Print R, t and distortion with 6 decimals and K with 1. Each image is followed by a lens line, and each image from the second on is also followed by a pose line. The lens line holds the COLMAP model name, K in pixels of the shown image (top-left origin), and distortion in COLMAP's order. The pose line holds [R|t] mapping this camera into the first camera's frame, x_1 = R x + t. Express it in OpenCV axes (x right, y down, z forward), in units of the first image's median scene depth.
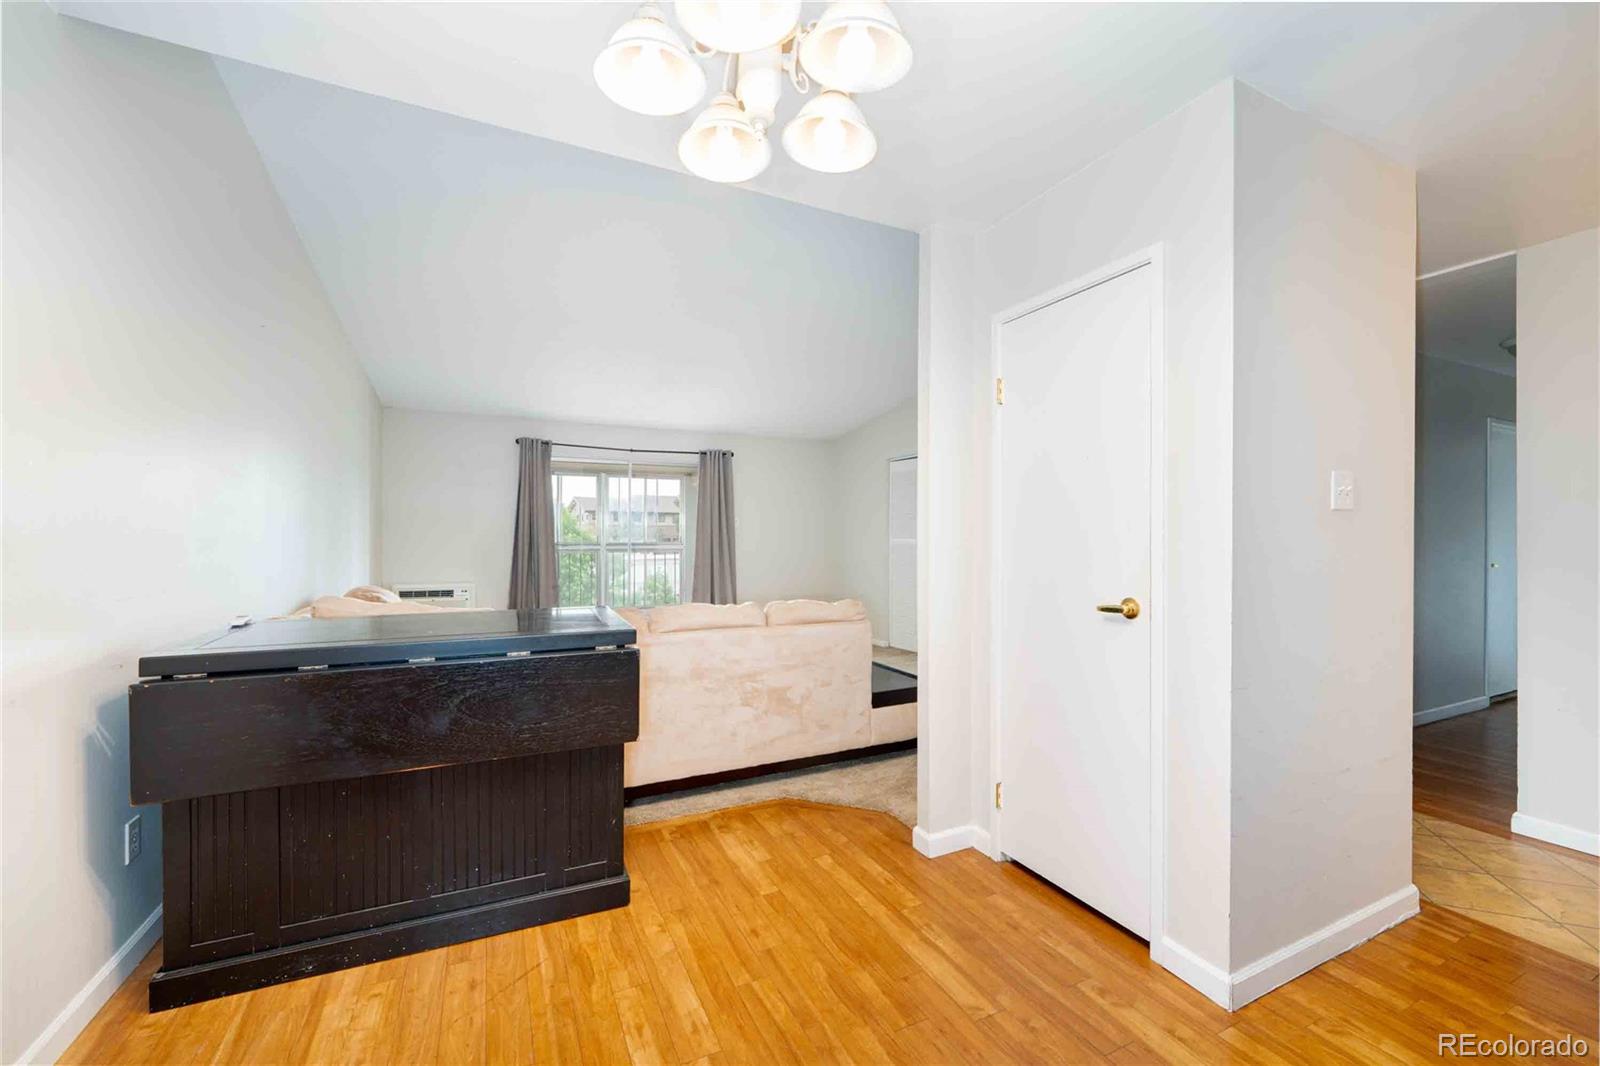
lens RADIAL K [[642.3, 0, 808.8], [0, 642.3, 535.3], [0, 0, 1]] dist [-0.001395, -0.000173]
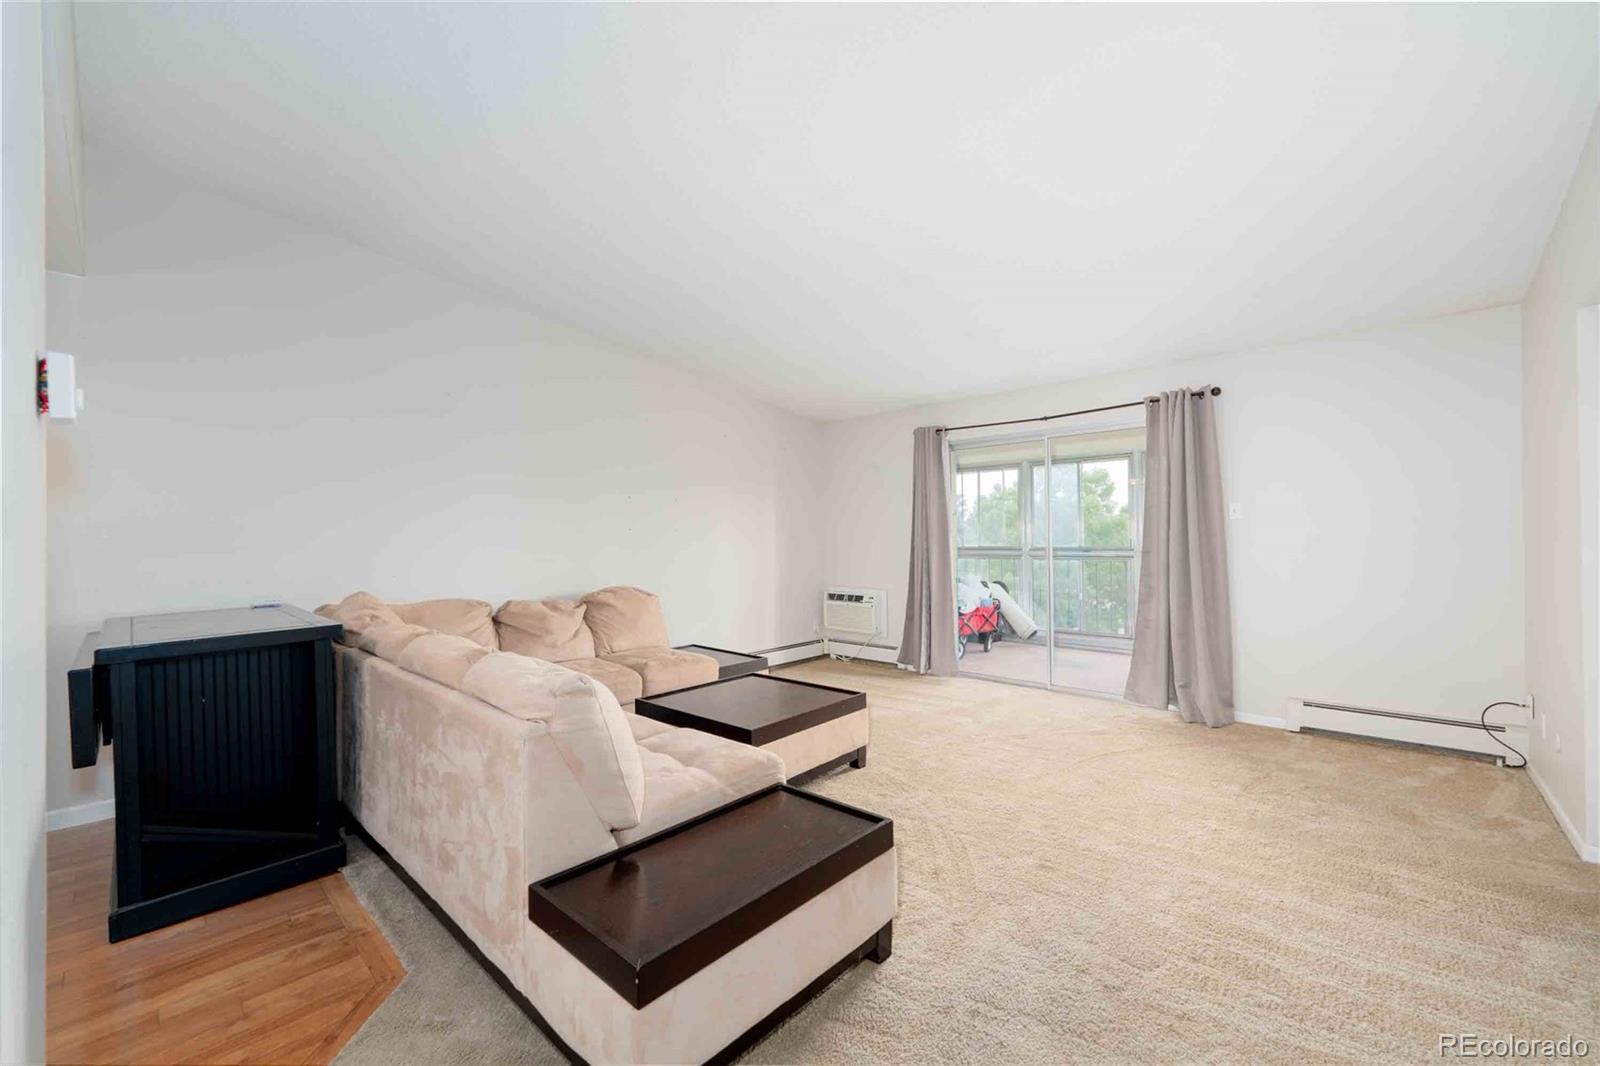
lens RADIAL K [[642.3, 0, 808.8], [0, 642.3, 535.3], [0, 0, 1]] dist [-0.001395, -0.000173]
pose [[0.375357, -0.017955, -0.926706, 0.313681], [0.011222, 0.999827, -0.014826, 0.006207], [0.926812, -0.004834, 0.375494, 0.527303]]
